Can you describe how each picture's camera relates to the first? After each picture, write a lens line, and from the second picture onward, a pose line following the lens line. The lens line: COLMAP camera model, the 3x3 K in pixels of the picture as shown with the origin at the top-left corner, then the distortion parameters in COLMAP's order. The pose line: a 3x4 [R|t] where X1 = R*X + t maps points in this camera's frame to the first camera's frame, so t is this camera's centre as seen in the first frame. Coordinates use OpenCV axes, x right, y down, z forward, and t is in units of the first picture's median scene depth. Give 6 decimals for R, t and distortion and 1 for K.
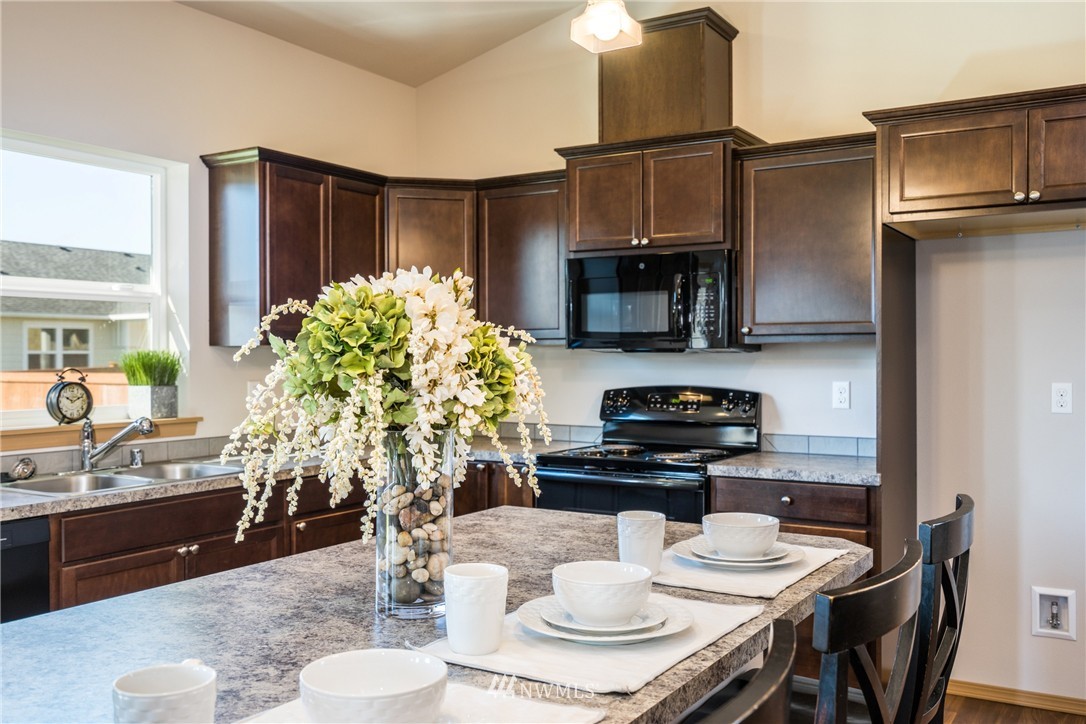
lens RADIAL K [[987.2, 0, 543.0], [0, 987.2, 362.0], [0, 0, 1]] dist [0.004151, -0.001458]
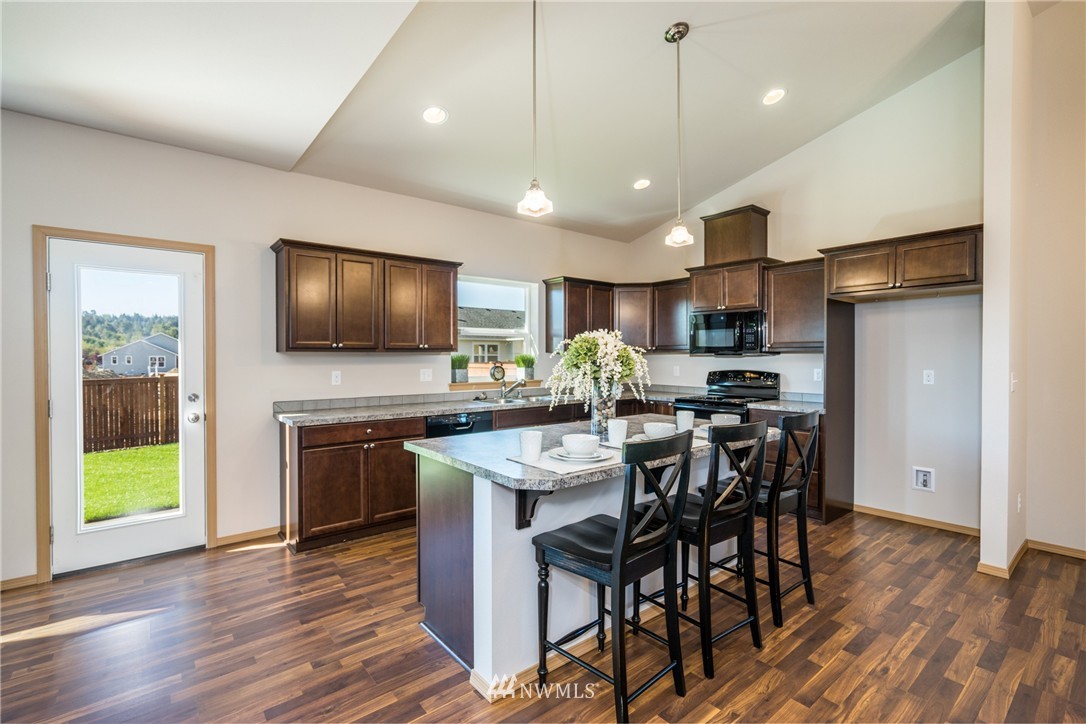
lens RADIAL K [[490.0, 0, 543.0], [0, 490.0, 362.0], [0, 0, 1]] dist [-0.000532, -0.000030]
pose [[0.943781, 0.005159, -0.330531, 0.091002], [-0.003729, 0.999981, 0.004961, 0.001991], [0.330550, -0.003450, 0.943782, -0.242974]]
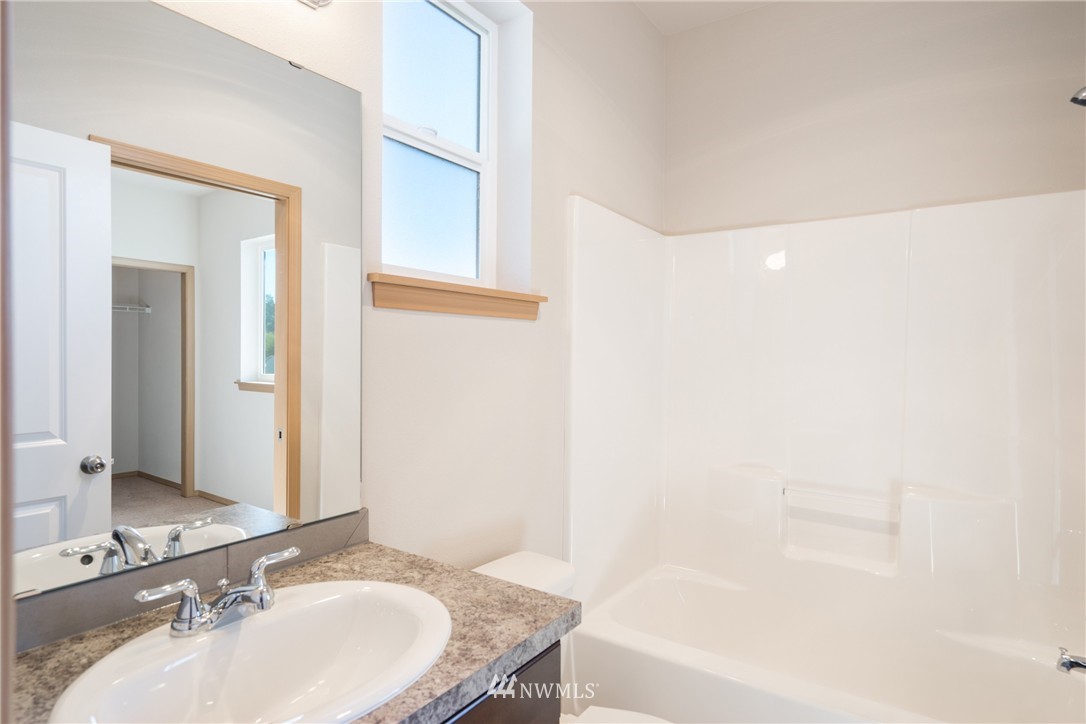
lens RADIAL K [[597.2, 0, 543.0], [0, 597.2, 362.0], [0, 0, 1]] dist [0.000180, -0.000029]
pose [[0.998530, 0.010951, -0.053085, -0.056482], [-0.010470, 0.999902, 0.009337, -0.000501], [0.053182, -0.008767, 0.998546, 0.175926]]
